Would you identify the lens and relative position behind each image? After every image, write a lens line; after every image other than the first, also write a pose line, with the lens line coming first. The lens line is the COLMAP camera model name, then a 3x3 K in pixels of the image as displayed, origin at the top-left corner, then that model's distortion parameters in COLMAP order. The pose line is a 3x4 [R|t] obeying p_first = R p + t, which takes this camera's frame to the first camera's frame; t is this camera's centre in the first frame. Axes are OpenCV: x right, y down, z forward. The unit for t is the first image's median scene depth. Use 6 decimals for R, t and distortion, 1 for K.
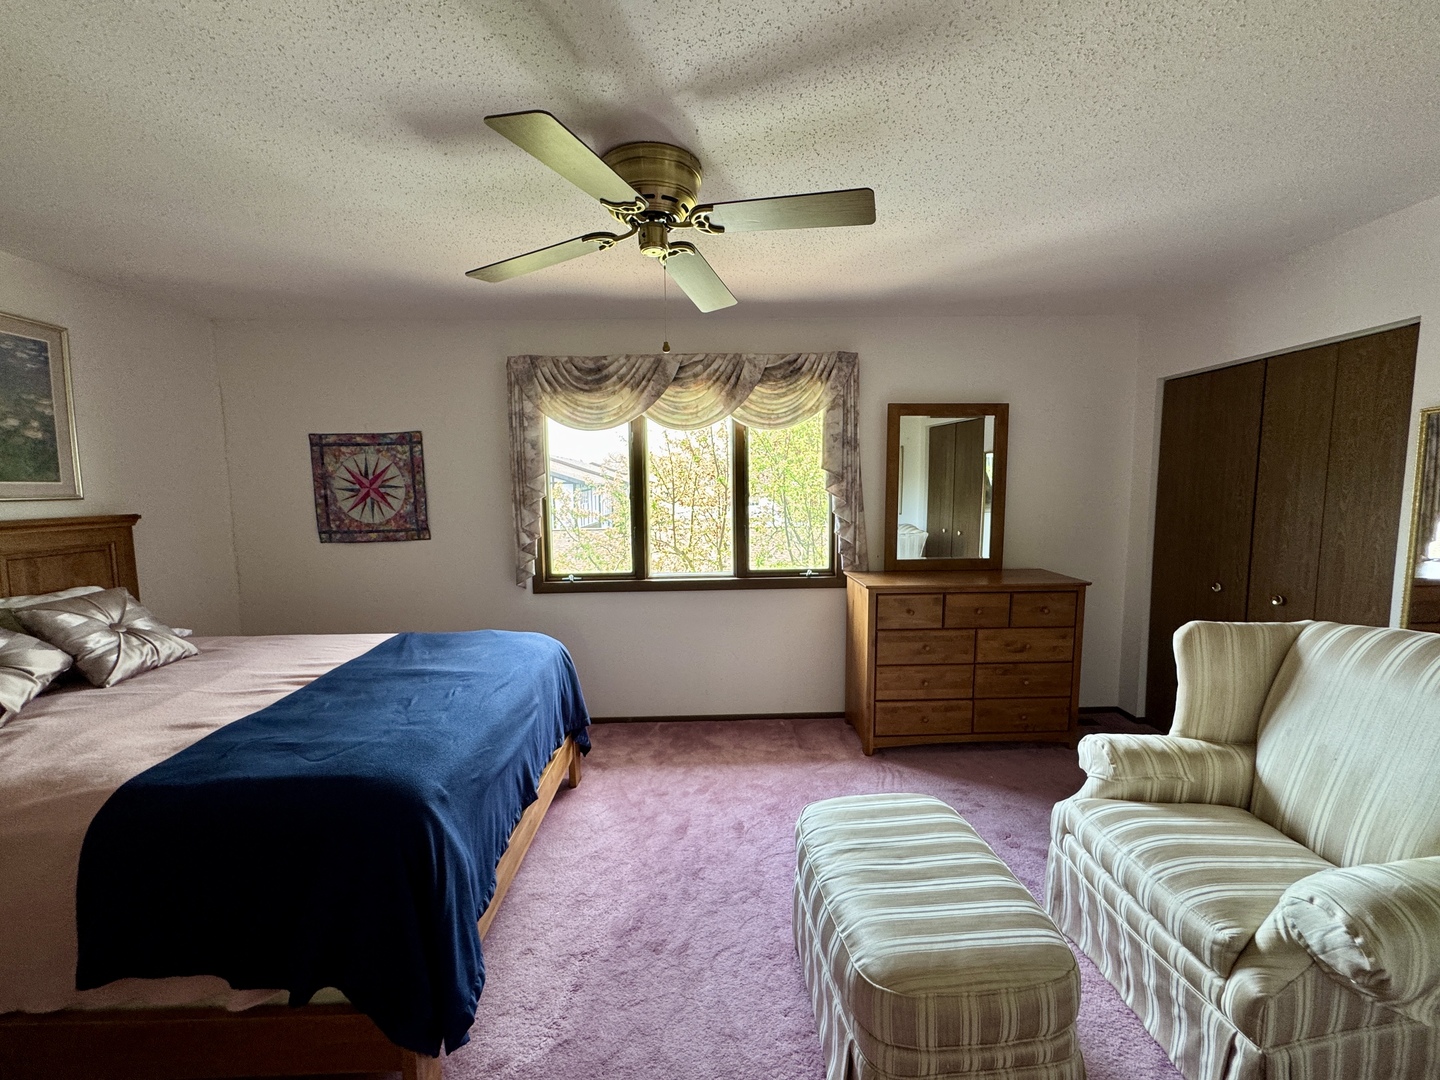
lens RADIAL K [[573.2, 0, 721.3], [0, 573.2, 538.9], [0, 0, 1]] dist [-0.003201, 0.000392]
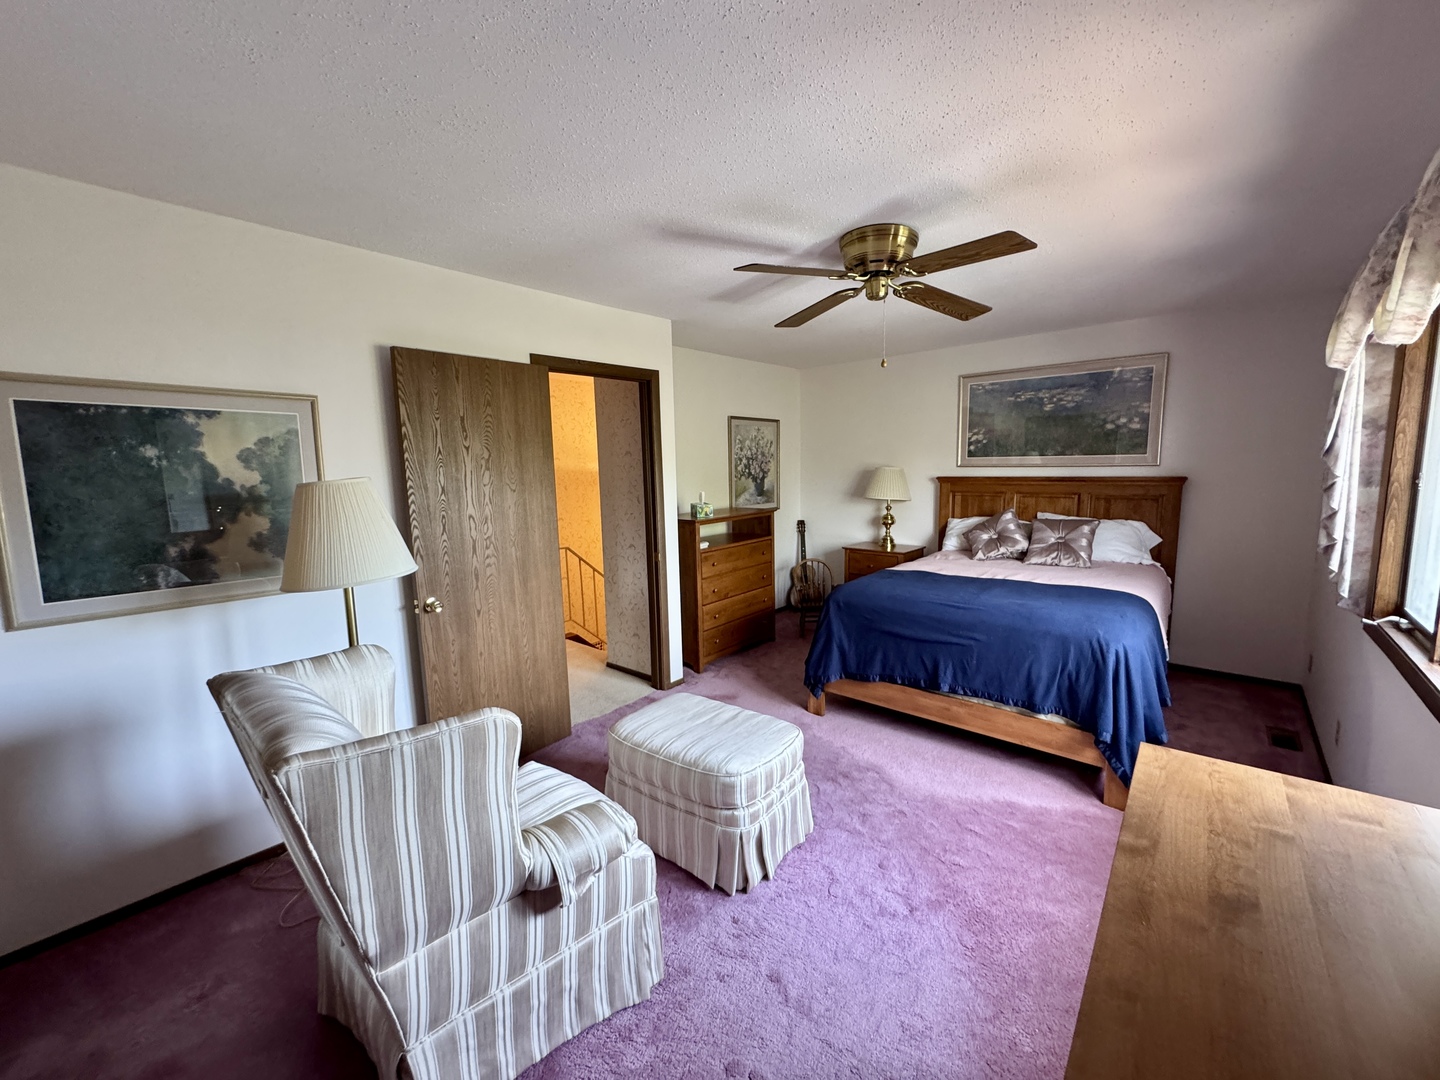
lens RADIAL K [[573.2, 0, 721.3], [0, 573.2, 538.9], [0, 0, 1]] dist [-0.003201, 0.000392]
pose [[-0.675360, 0.121242, -0.727454, 0.638057], [-0.040294, 0.978855, 0.200550, -0.107037], [0.736386, 0.164755, -0.656194, 0.920628]]
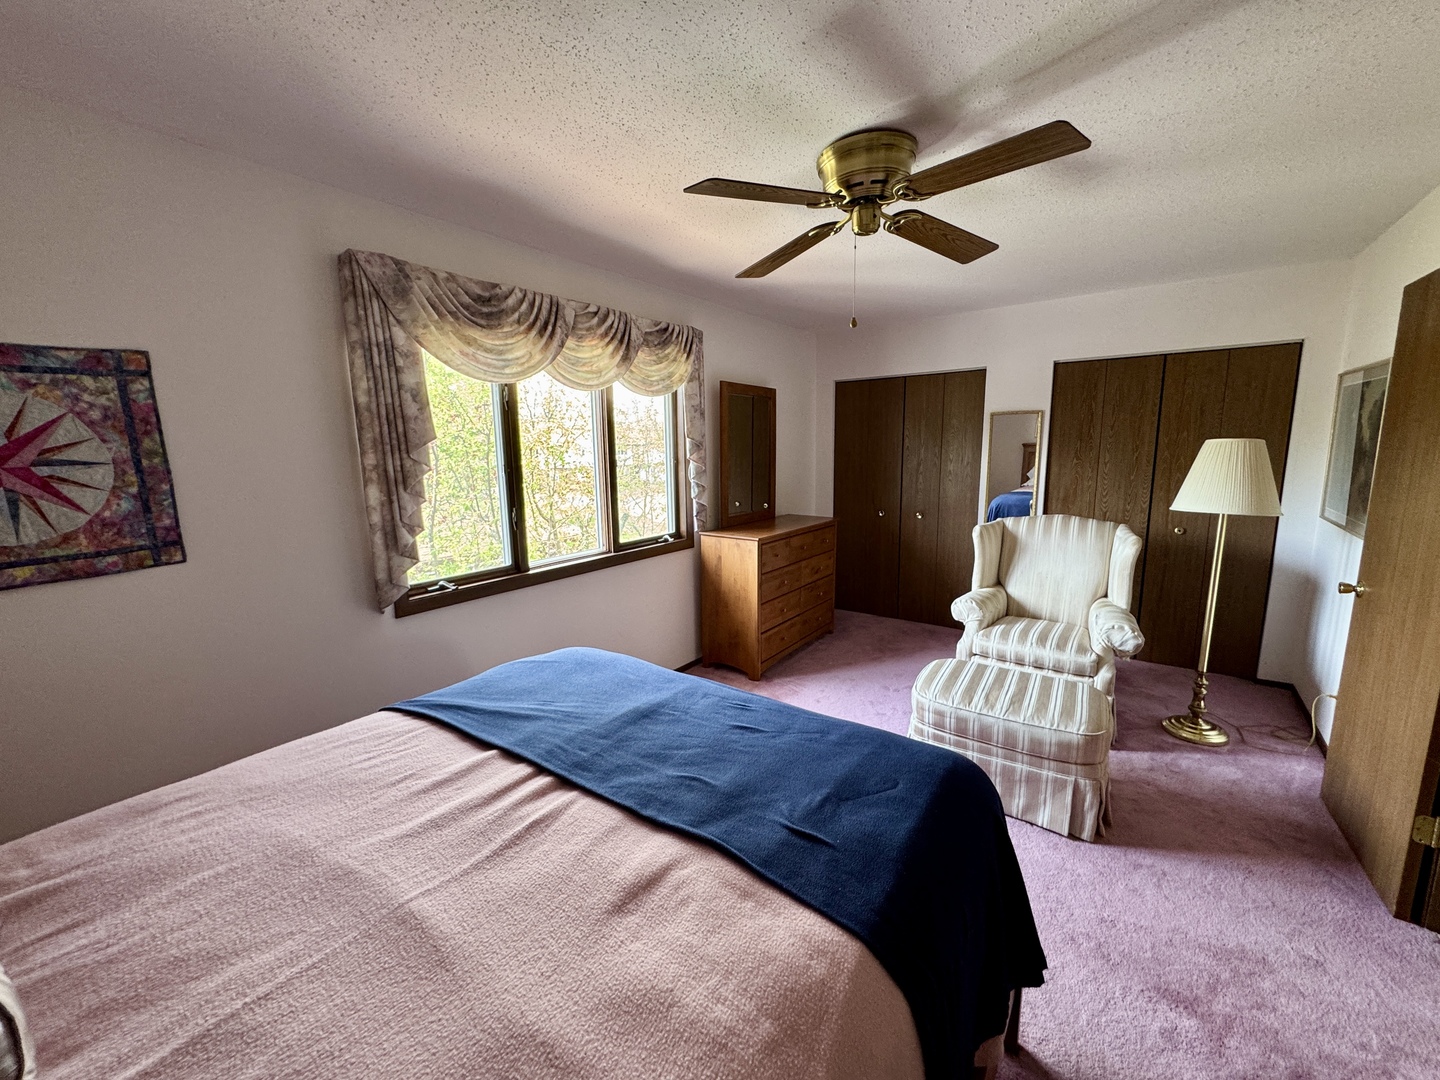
lens RADIAL K [[573.2, 0, 721.3], [0, 573.2, 538.9], [0, 0, 1]] dist [-0.003201, 0.000392]
pose [[0.614961, -0.123643, 0.778804, -0.638733], [0.085333, 0.992266, 0.090151, -0.026685], [-0.783927, 0.011018, 0.620755, 0.296804]]
